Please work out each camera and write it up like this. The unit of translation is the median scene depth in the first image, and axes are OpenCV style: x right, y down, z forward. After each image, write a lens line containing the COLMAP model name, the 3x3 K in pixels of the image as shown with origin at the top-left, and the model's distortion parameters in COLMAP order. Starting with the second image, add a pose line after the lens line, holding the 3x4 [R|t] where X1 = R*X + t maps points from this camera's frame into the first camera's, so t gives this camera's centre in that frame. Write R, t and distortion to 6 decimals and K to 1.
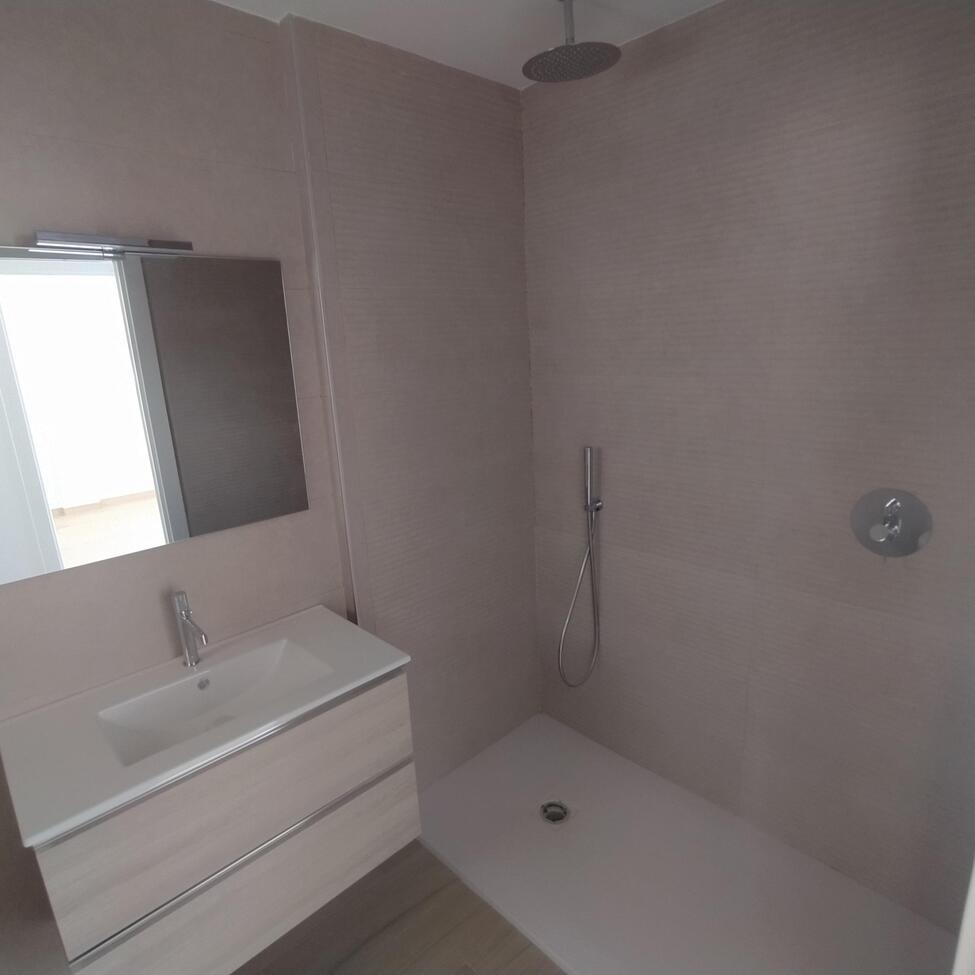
lens RADIAL K [[603.5, 0, 496.9], [0, 603.5, 492.8], [0, 0, 1]] dist [-0.032550, 0.016637]
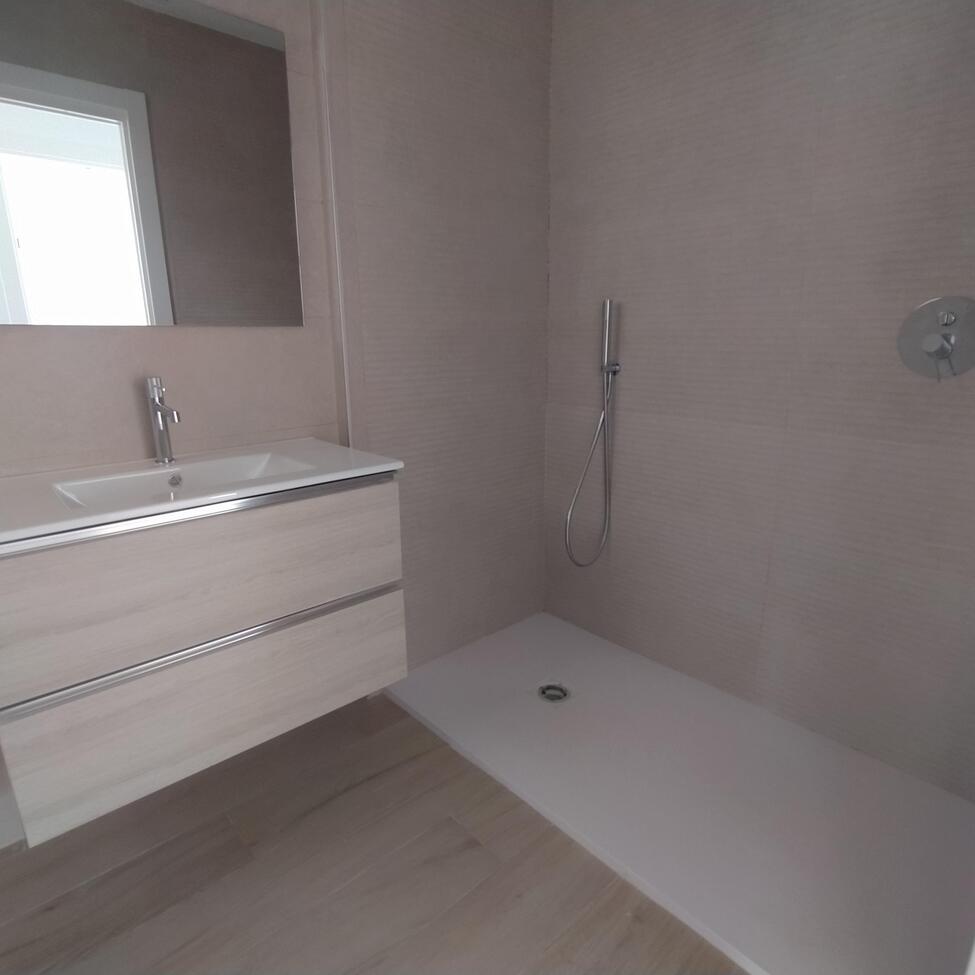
lens RADIAL K [[603.5, 0, 496.9], [0, 603.5, 492.8], [0, 0, 1]] dist [-0.032550, 0.016637]
pose [[0.998804, 0.045692, -0.017421, 0.010442], [-0.045661, 0.998955, 0.002133, 0.223923], [0.017500, -0.001335, 0.999846, 0.069039]]
